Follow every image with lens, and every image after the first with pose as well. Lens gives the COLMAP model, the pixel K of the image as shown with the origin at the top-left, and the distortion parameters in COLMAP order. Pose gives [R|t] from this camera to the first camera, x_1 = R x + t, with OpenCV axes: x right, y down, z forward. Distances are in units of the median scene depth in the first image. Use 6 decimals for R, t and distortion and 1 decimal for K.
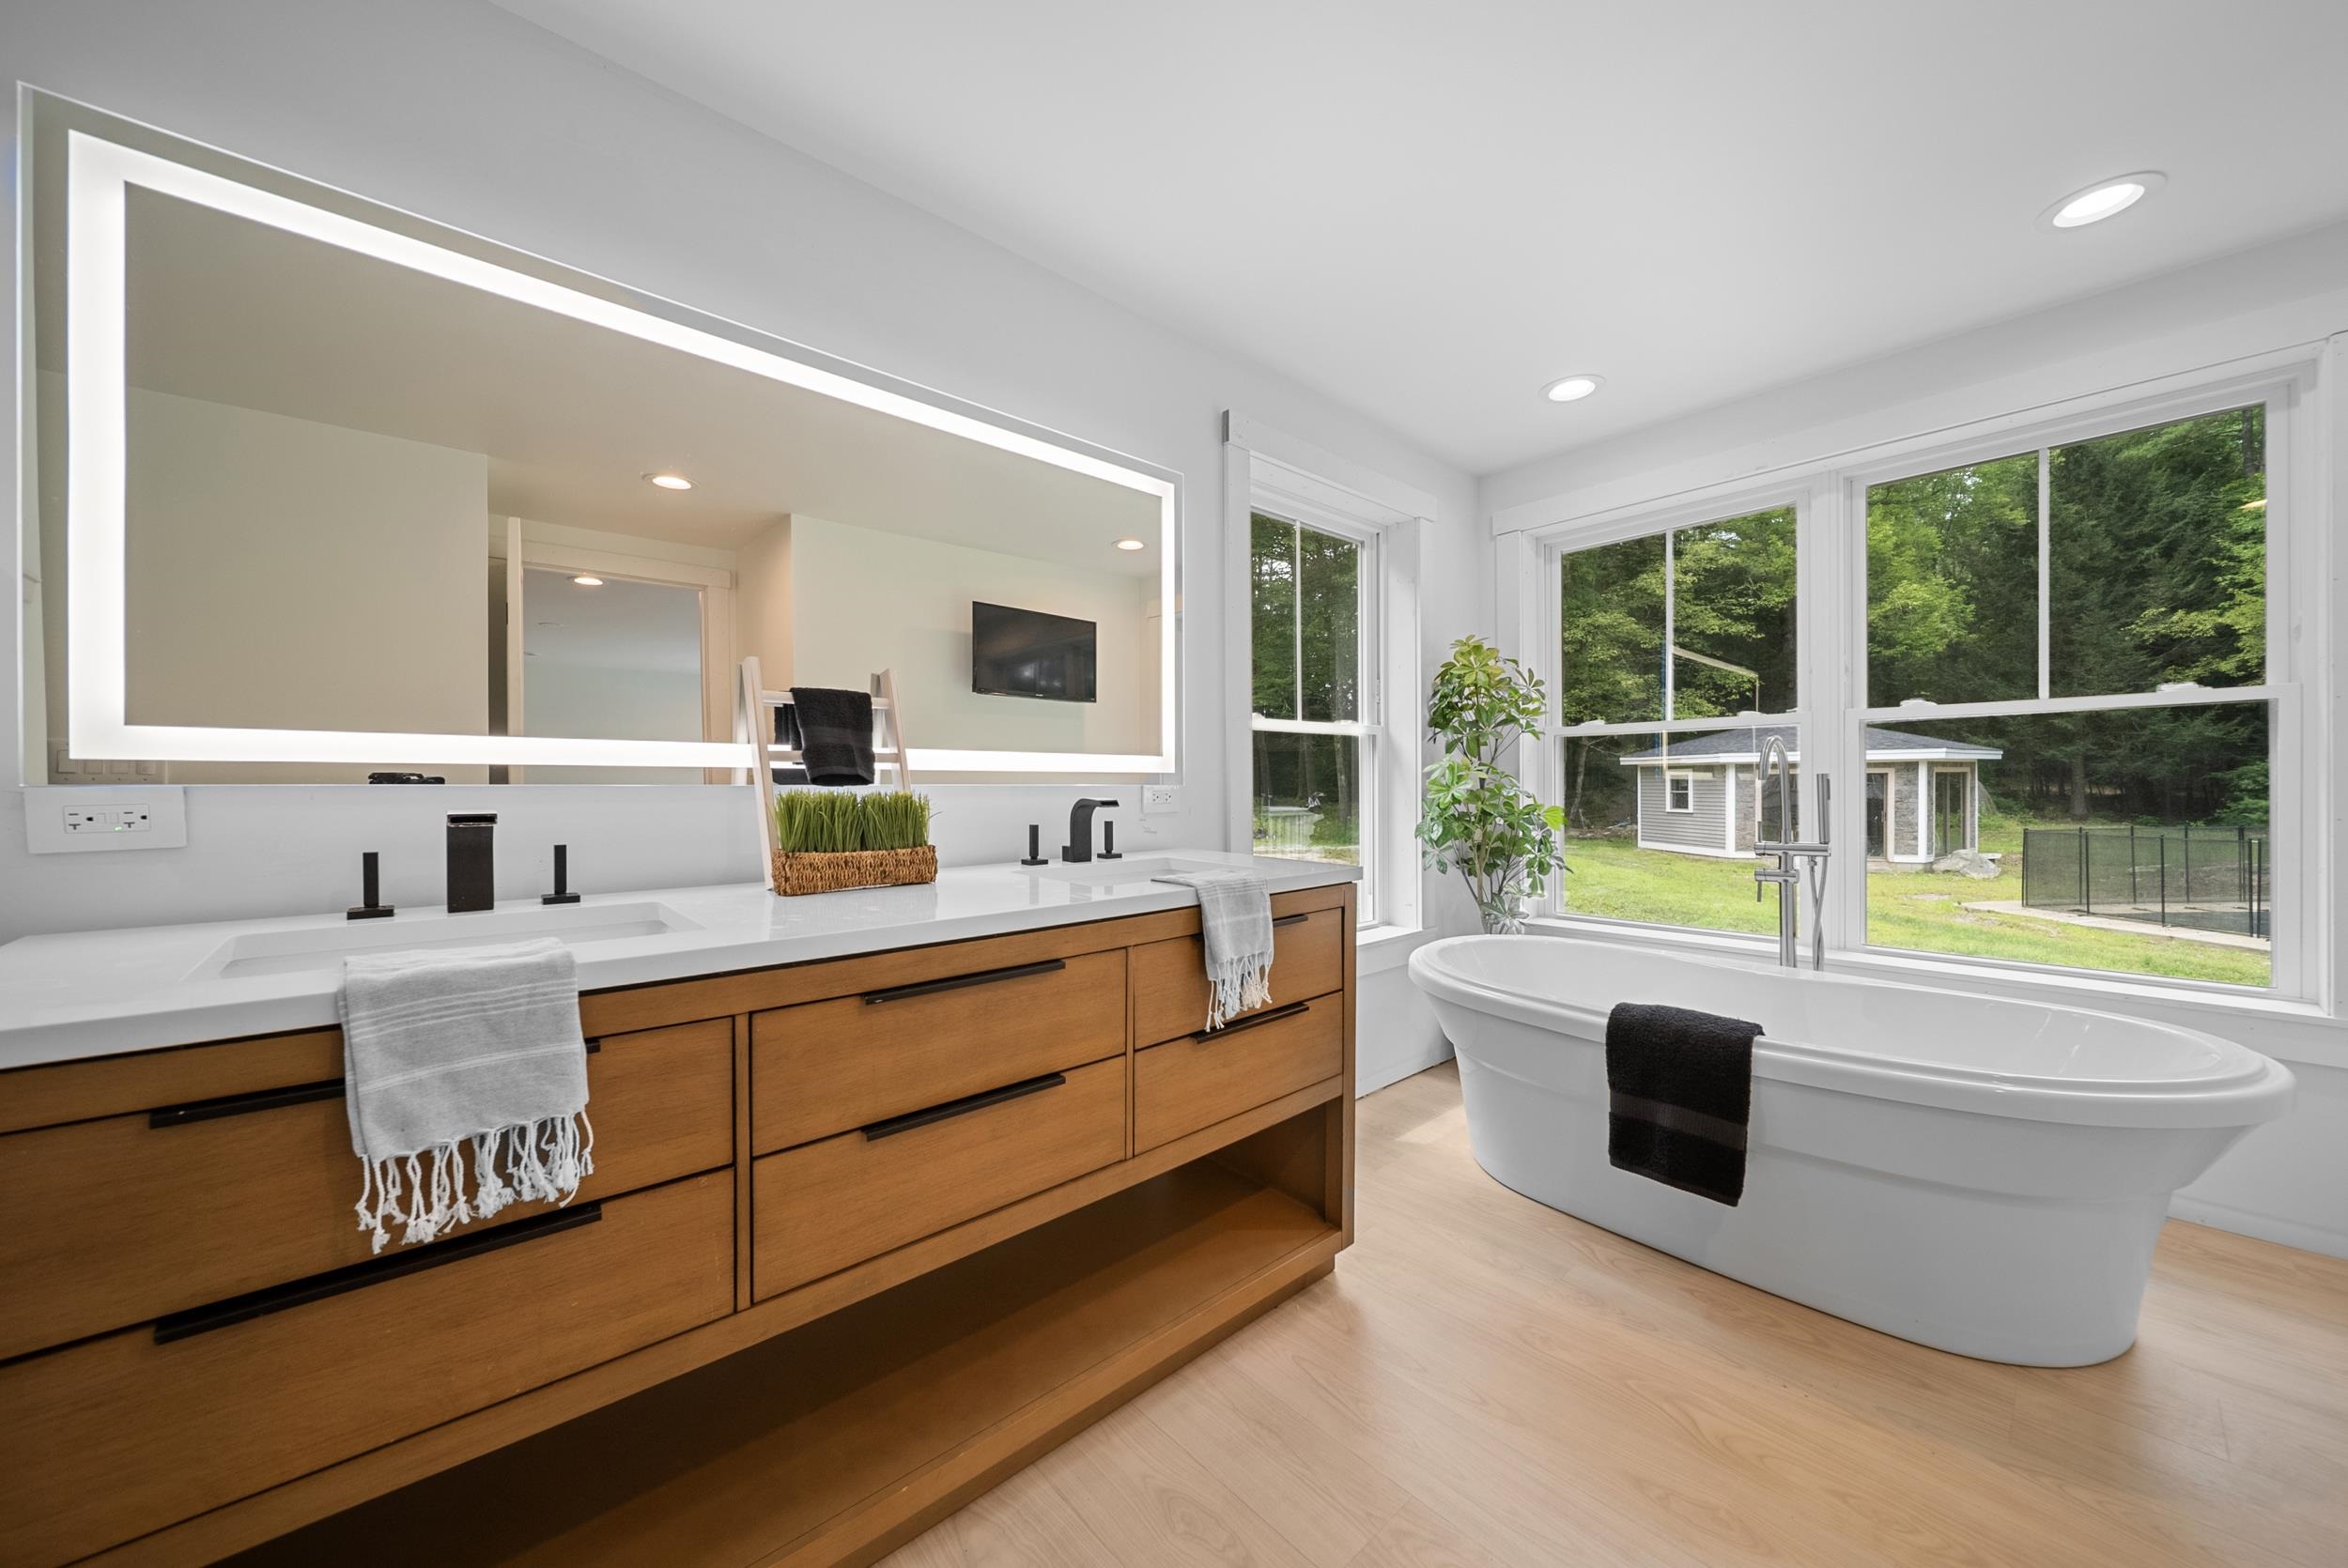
lens RADIAL K [[829.7, 0, 1168.4], [0, 829.7, 793.5], [0, 0, 1]] dist [-0.000140, -0.001363]
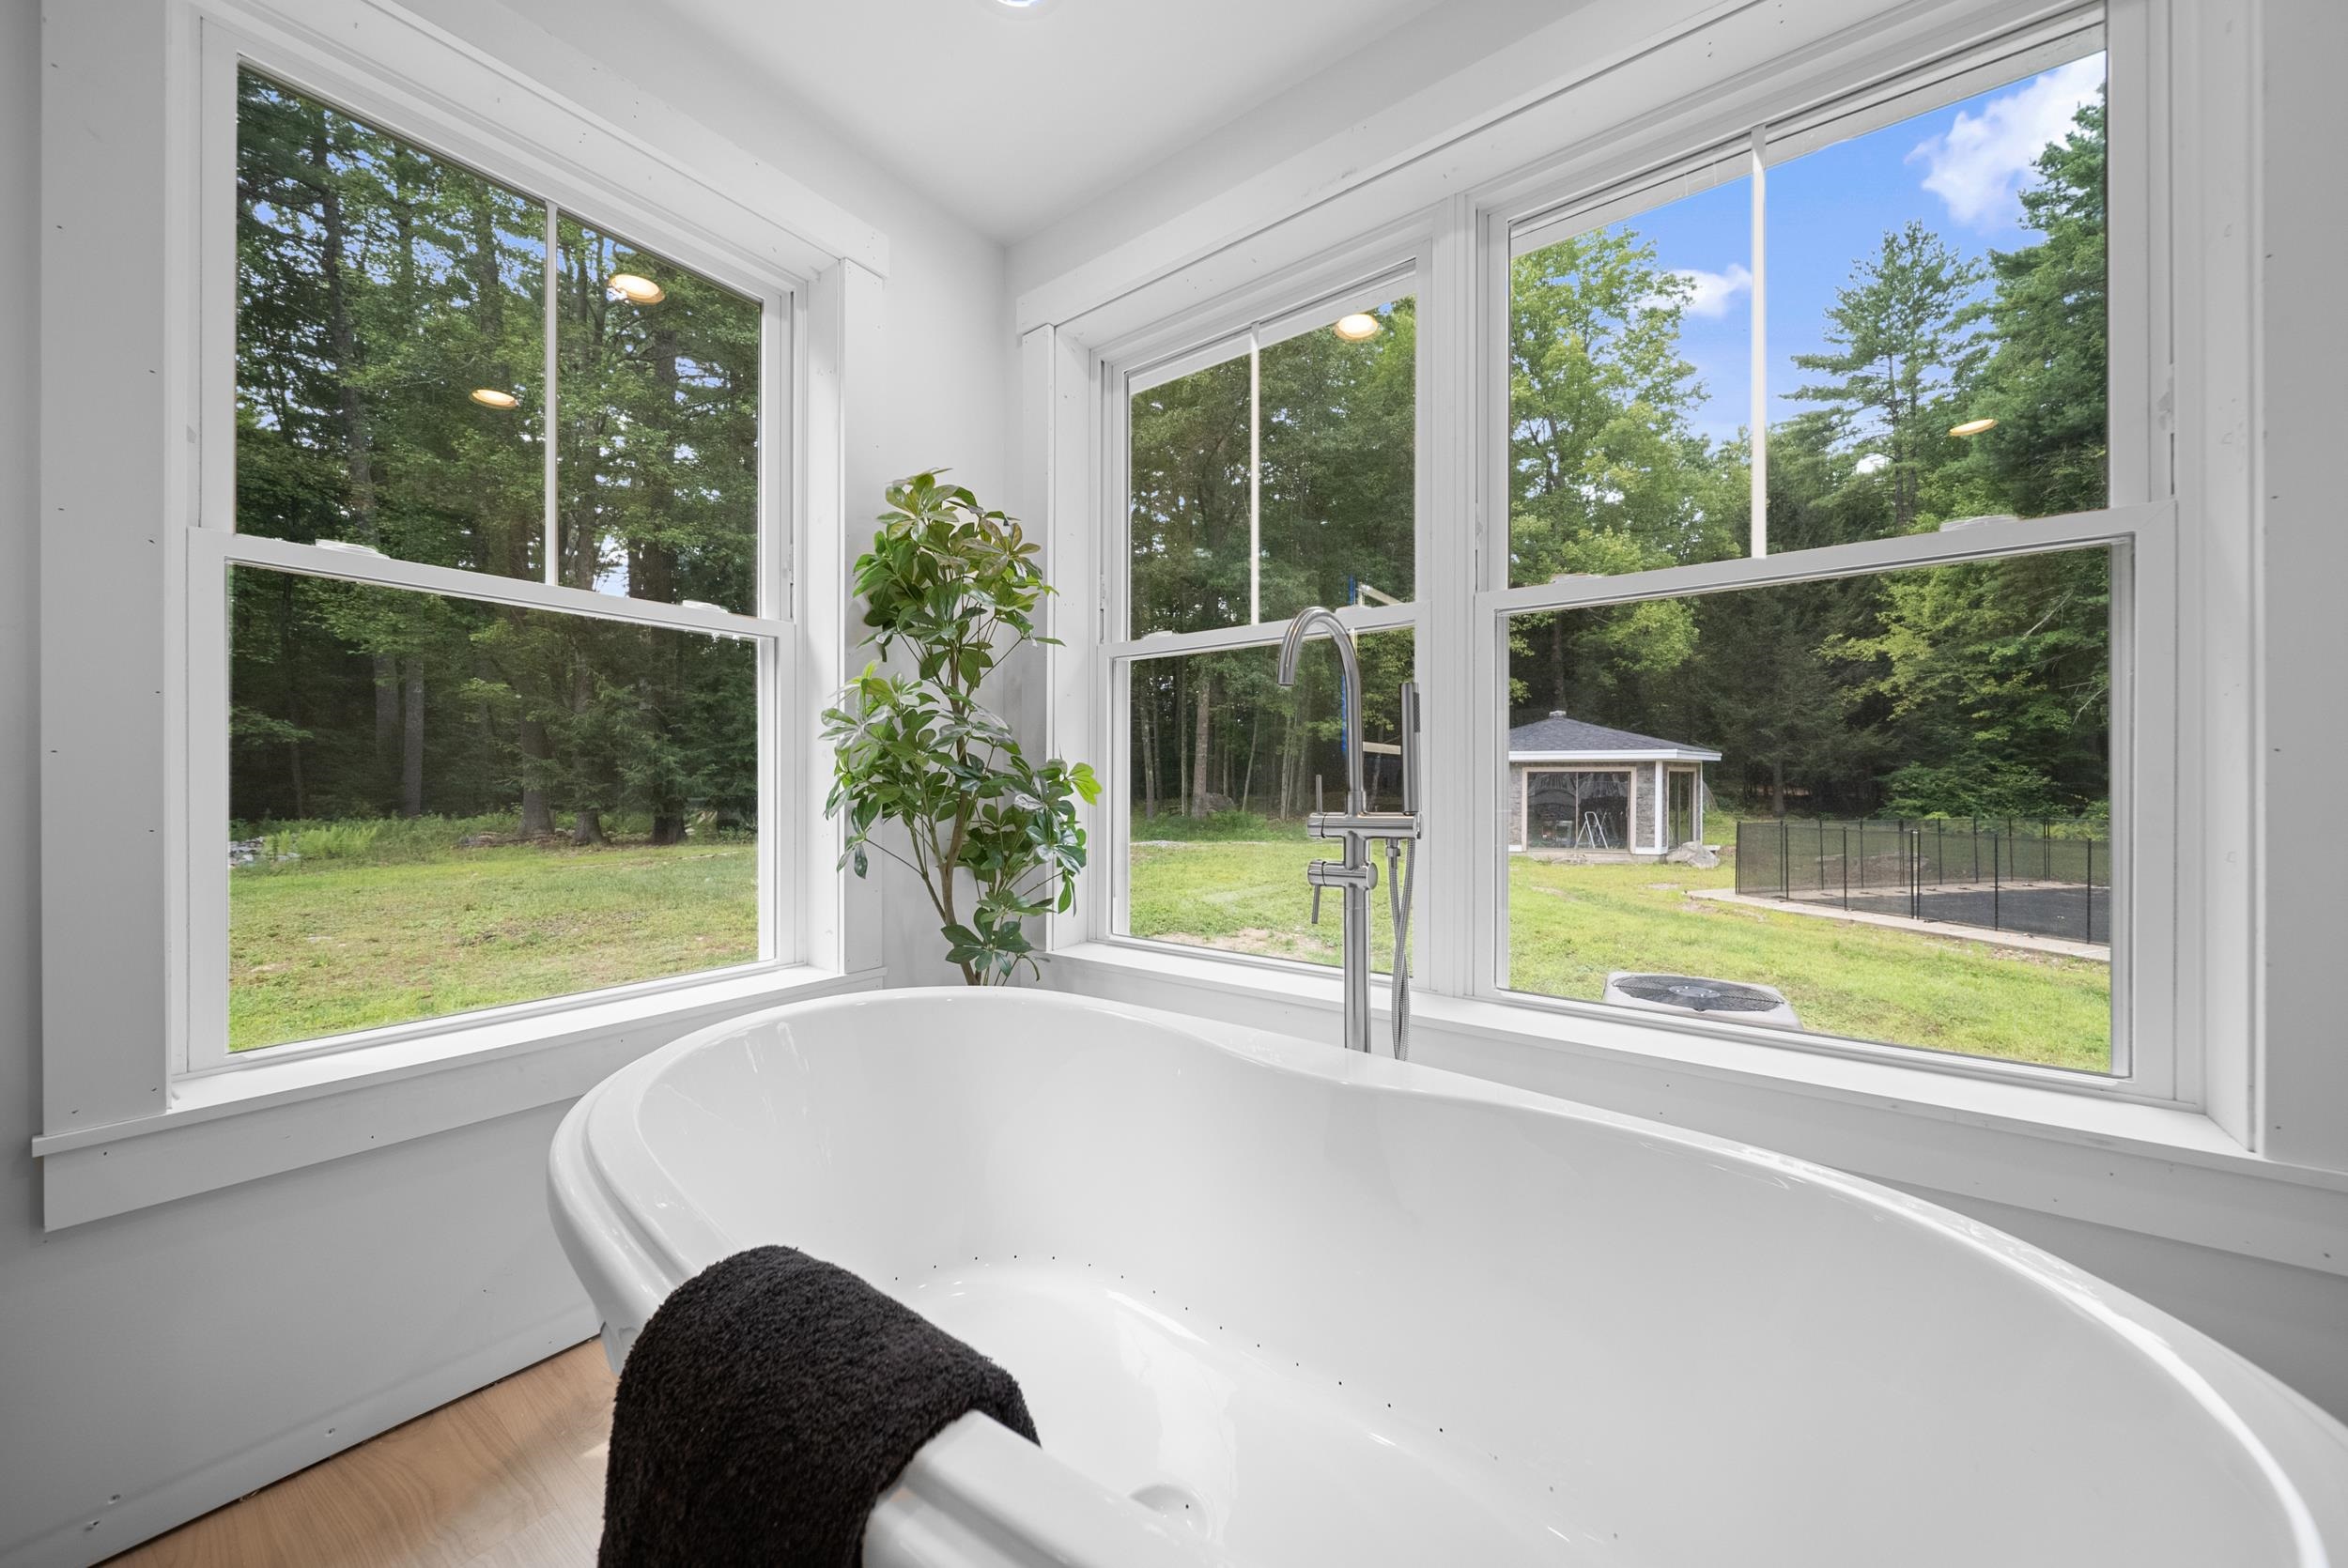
lens RADIAL K [[829.7, 0, 1159.5], [0, 829.7, 787.4], [0, 0, 1]] dist [-0.000140, -0.001363]
pose [[0.981533, 0.007953, 0.191129, 0.073361], [-0.007263, 0.999964, -0.004313, 0.006394], [-0.191157, 0.002845, 0.981555, 0.070154]]
